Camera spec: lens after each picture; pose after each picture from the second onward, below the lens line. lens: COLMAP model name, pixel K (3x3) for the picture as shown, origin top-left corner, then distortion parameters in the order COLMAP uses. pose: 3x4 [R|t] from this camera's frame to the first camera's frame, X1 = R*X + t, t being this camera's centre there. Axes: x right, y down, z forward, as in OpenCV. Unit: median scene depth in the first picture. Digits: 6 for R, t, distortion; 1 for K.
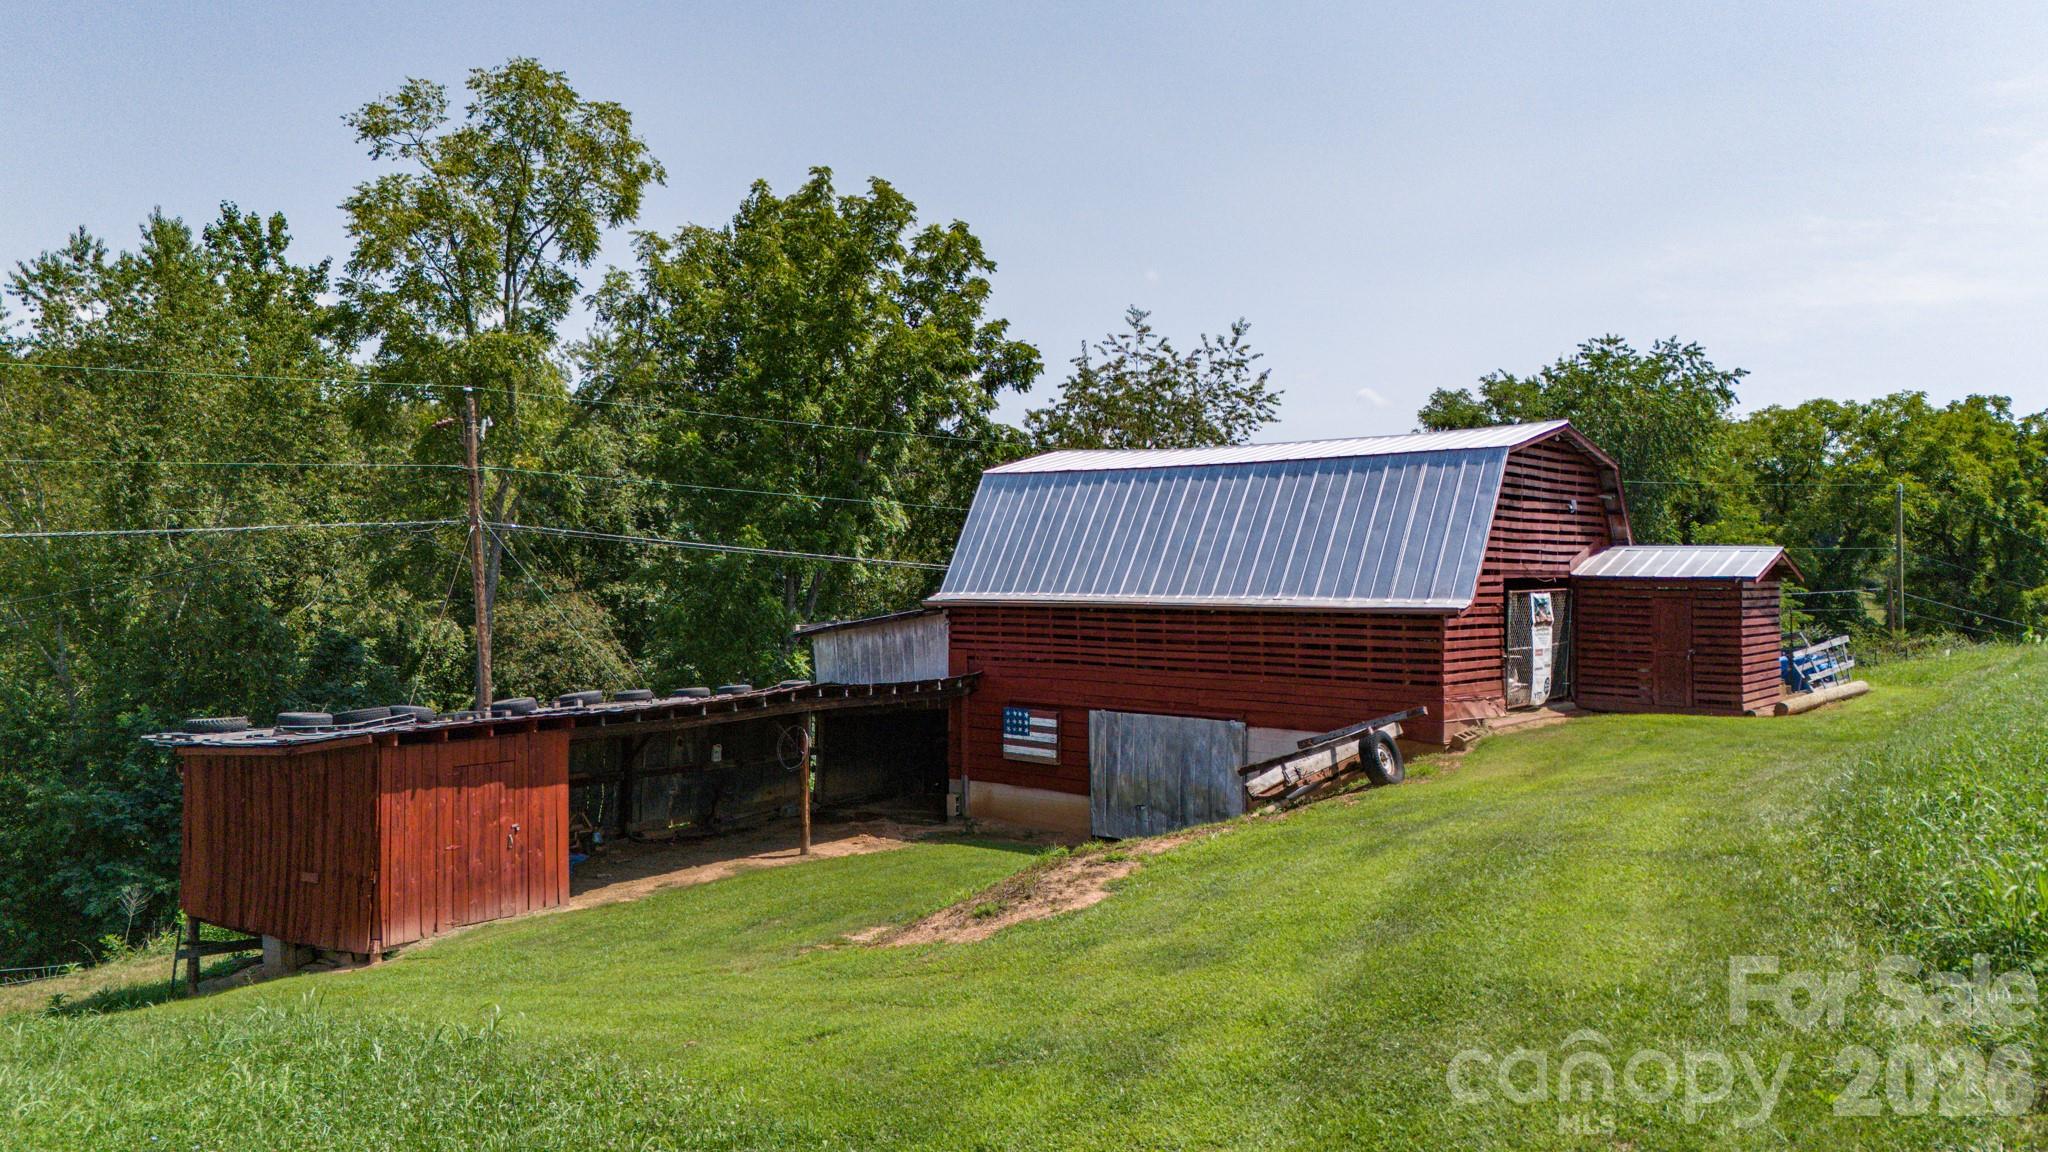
lens RADIAL K [[1529.4, 0, 1024.0], [0, 1529.4, 576.0], [0, 0, 1]] dist [0.068692, -0.087971]
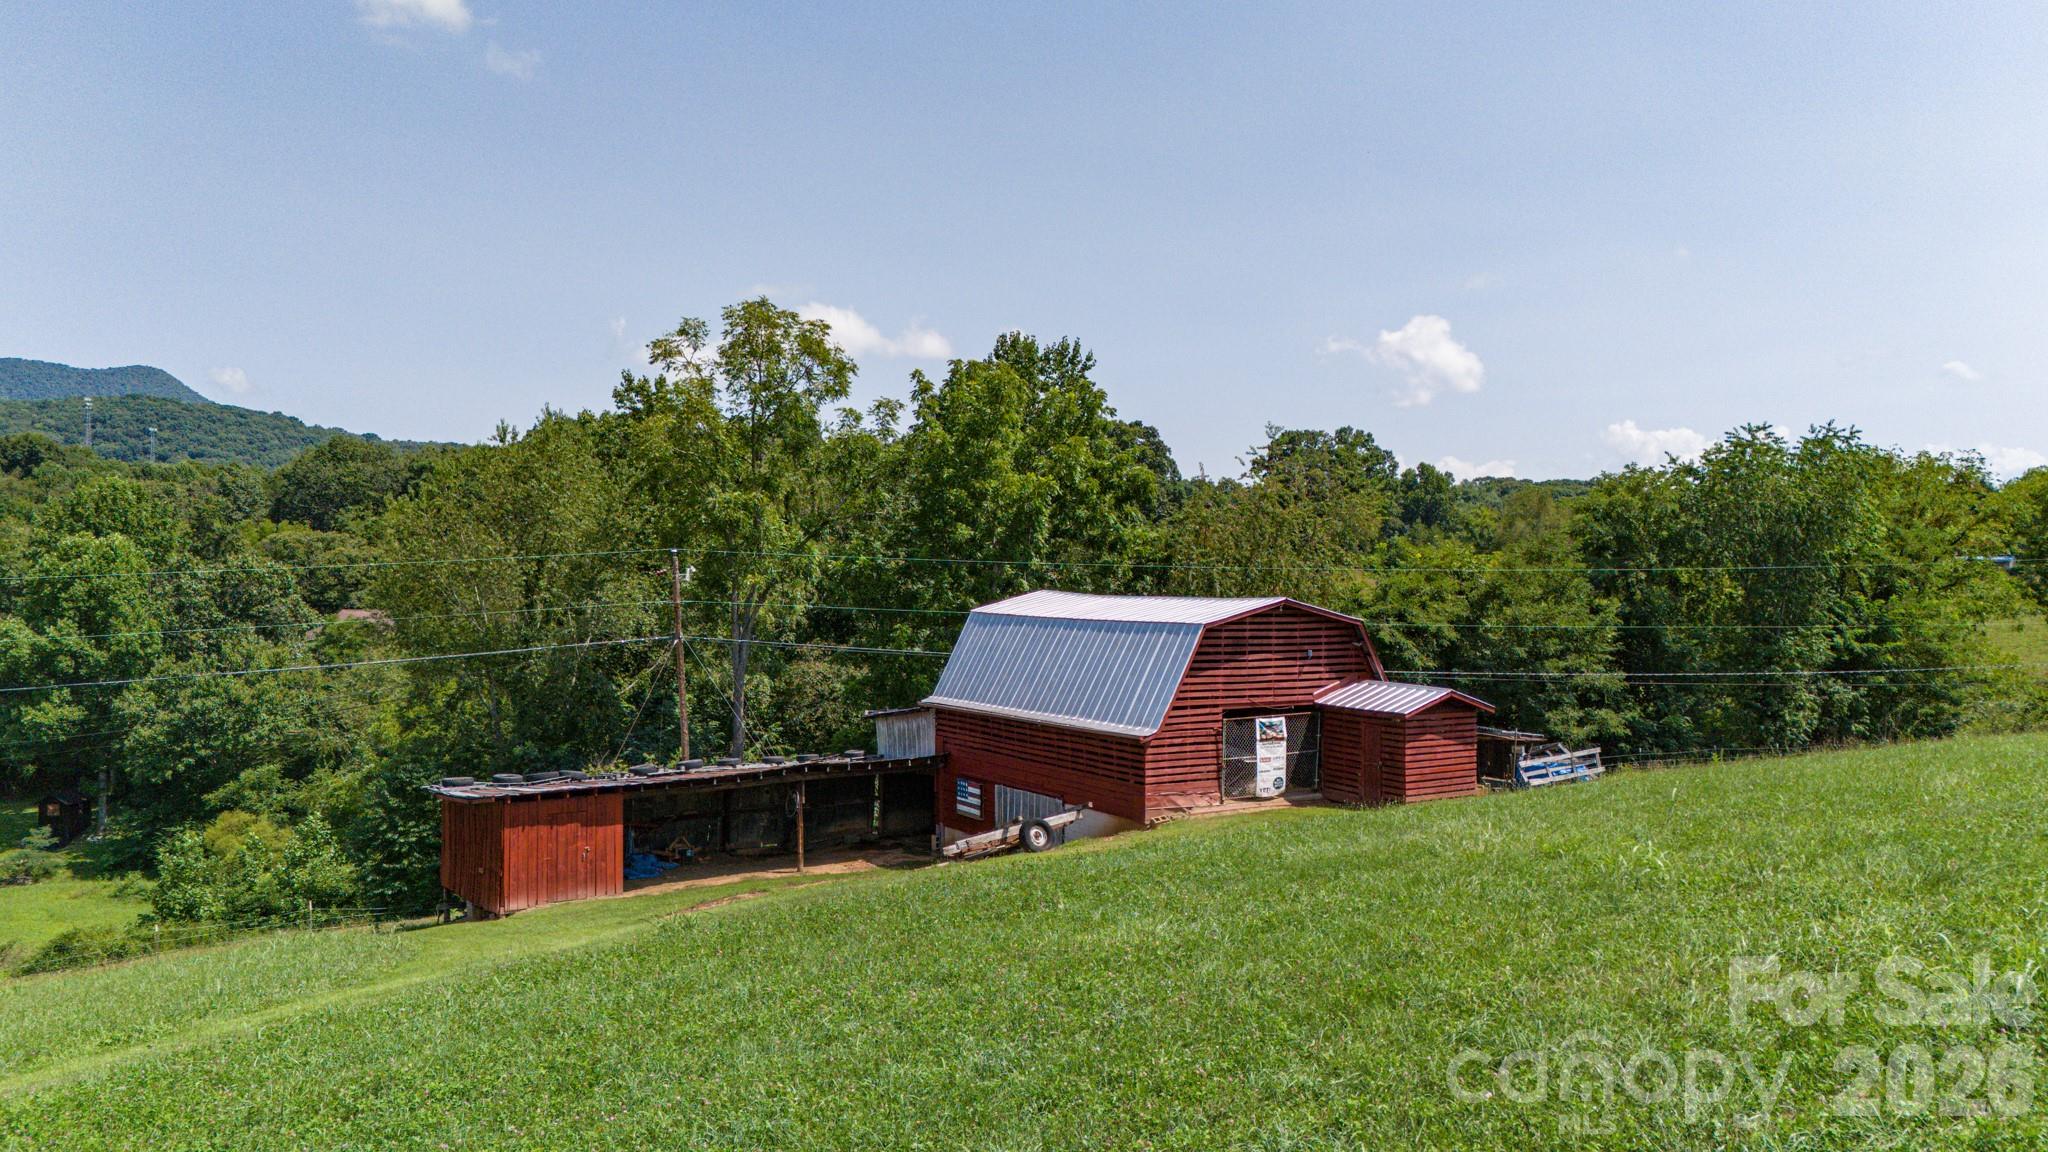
lens RADIAL K [[1520.5, 0, 1024.0], [0, 1520.5, 576.0], [0, 0, 1]] dist [0.067848, -0.057746]
pose [[0.948671, -0.000992, -0.316264, 0.574752], [0.000841, 0.999999, -0.000612, -0.121849], [0.316265, 0.000315, 0.948671, -0.419749]]
